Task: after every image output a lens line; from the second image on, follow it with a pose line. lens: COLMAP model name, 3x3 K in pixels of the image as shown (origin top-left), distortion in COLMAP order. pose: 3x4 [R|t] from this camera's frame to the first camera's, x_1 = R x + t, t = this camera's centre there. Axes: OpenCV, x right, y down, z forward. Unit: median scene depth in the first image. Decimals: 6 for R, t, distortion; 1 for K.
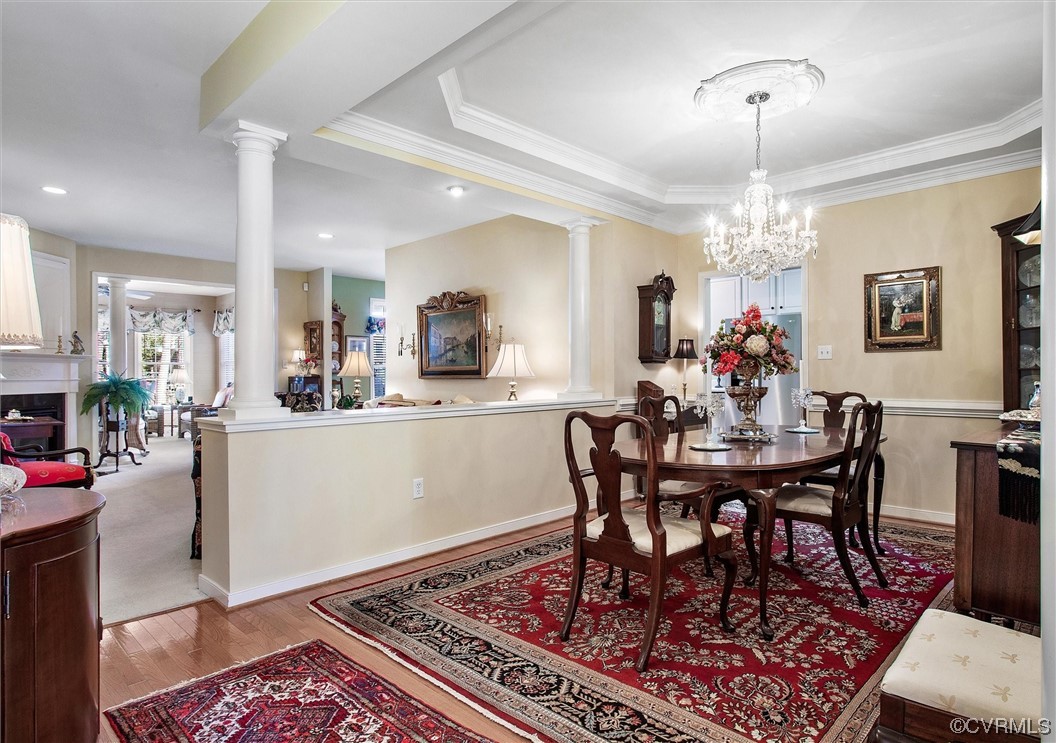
lens RADIAL K [[585.6, 0, 526.0], [0, 585.6, 372.7], [0, 0, 1]] dist [0.007028, 0.000627]
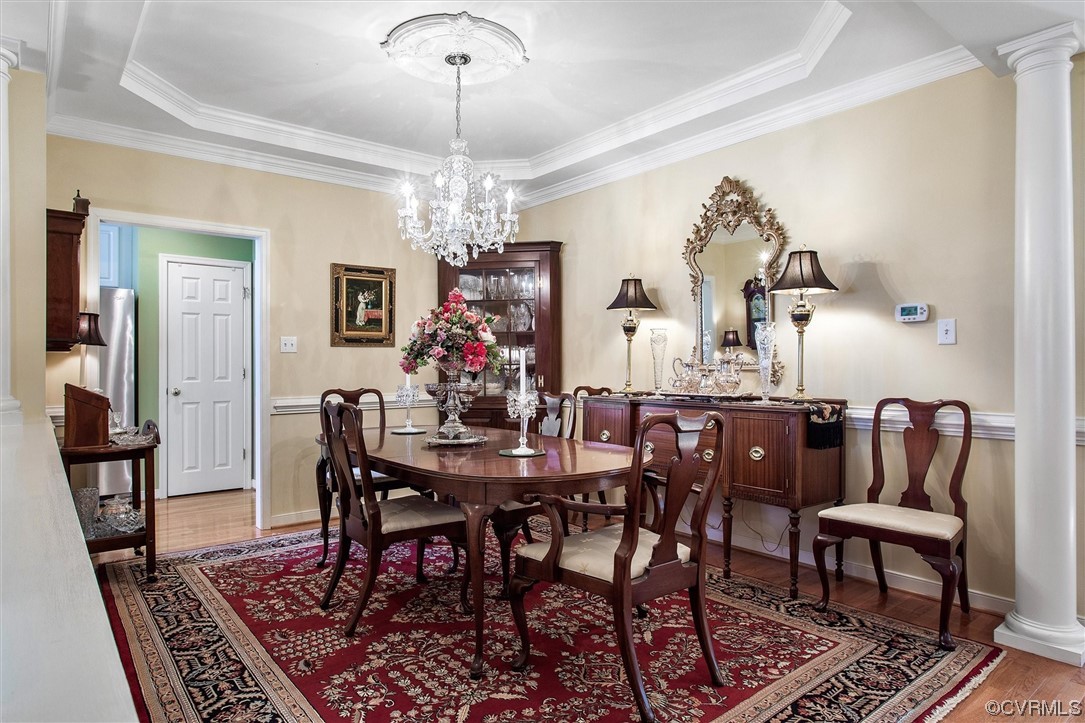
lens RADIAL K [[644.7, 0, 543.8], [0, 644.7, 359.1], [0, 0, 1]] dist [-0.009053, -0.000628]
pose [[0.095145, 0.016788, 0.995322, -0.622085], [0.005345, 0.999835, -0.017375, 0.008116], [-0.995449, 0.006974, 0.095039, 0.862949]]
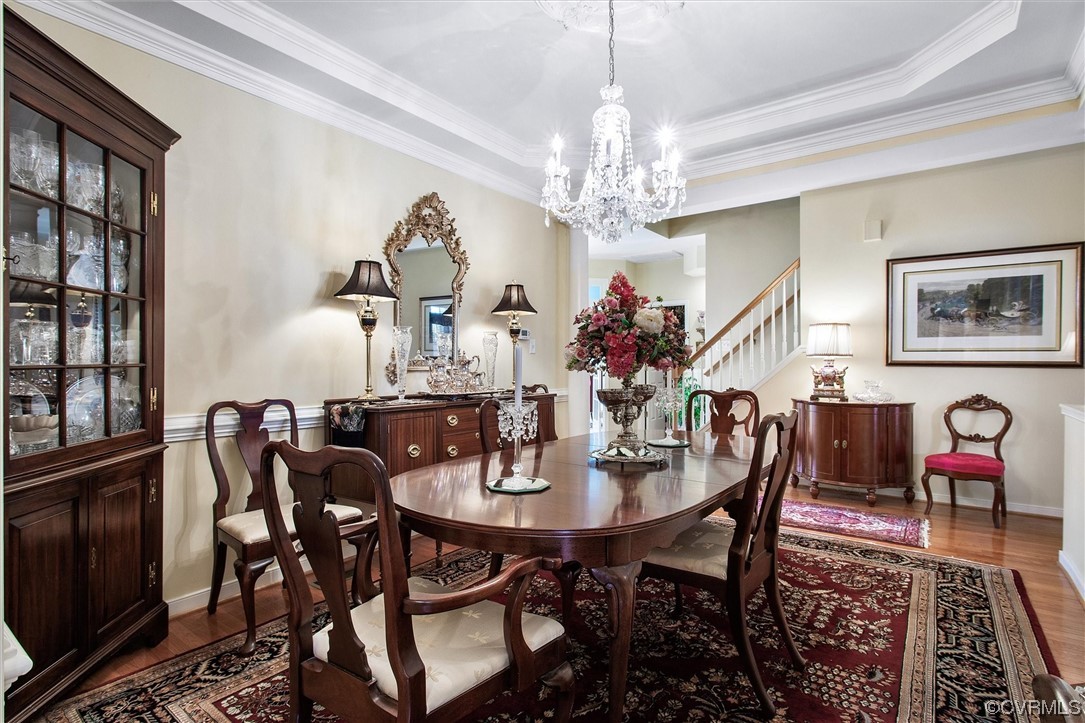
lens RADIAL K [[530.2, 0, 542.5], [0, 530.2, 367.9], [0, 0, 1]] dist [-0.013616, -0.001222]
pose [[-0.987118, 0.012542, -0.159503, 0.641063], [0.012217, 0.999921, 0.003020, 0.002028], [0.159528, 0.001033, -0.987193, 1.792310]]
